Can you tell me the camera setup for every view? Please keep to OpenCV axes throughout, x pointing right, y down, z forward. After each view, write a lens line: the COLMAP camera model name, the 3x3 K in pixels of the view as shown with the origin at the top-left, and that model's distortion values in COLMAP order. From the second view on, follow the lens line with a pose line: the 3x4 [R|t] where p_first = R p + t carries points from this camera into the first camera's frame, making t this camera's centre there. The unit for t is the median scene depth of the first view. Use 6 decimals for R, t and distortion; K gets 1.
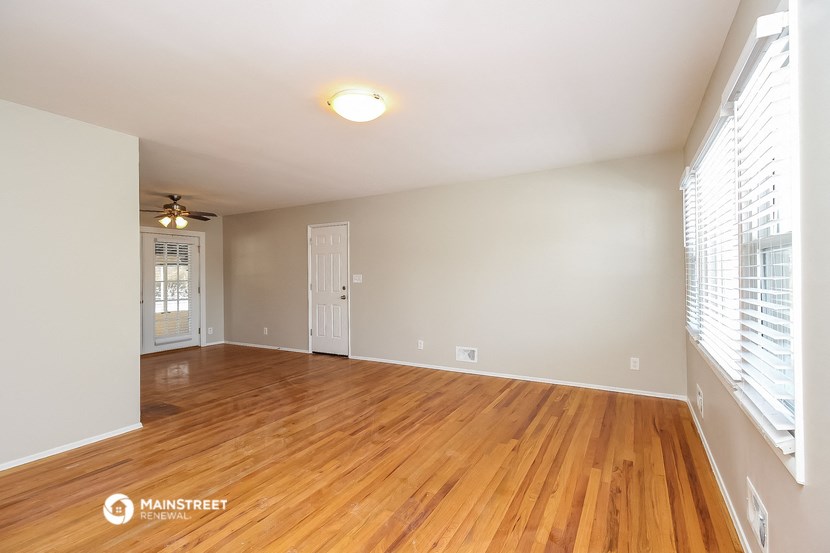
lens RADIAL K [[388.7, 0, 415.1], [0, 388.7, 274.3], [0, 0, 1]] dist [0.003286, 0.000048]
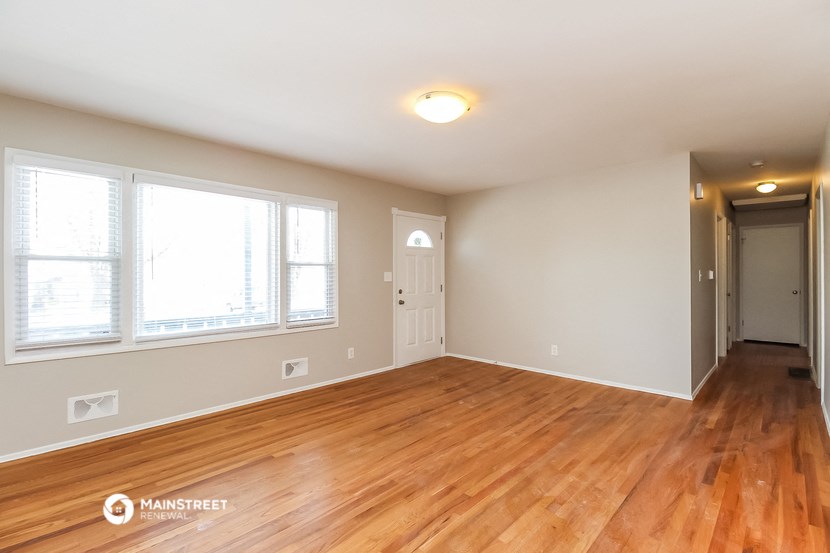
lens RADIAL K [[388.7, 0, 414.7], [0, 388.7, 275.2], [0, 0, 1]] dist [0.003286, 0.000048]
pose [[-0.970178, 0.012594, 0.242065, -0.284838], [0.012486, 0.999920, -0.001980, 0.007203], [-0.242071, 0.001101, -0.970258, 1.785373]]
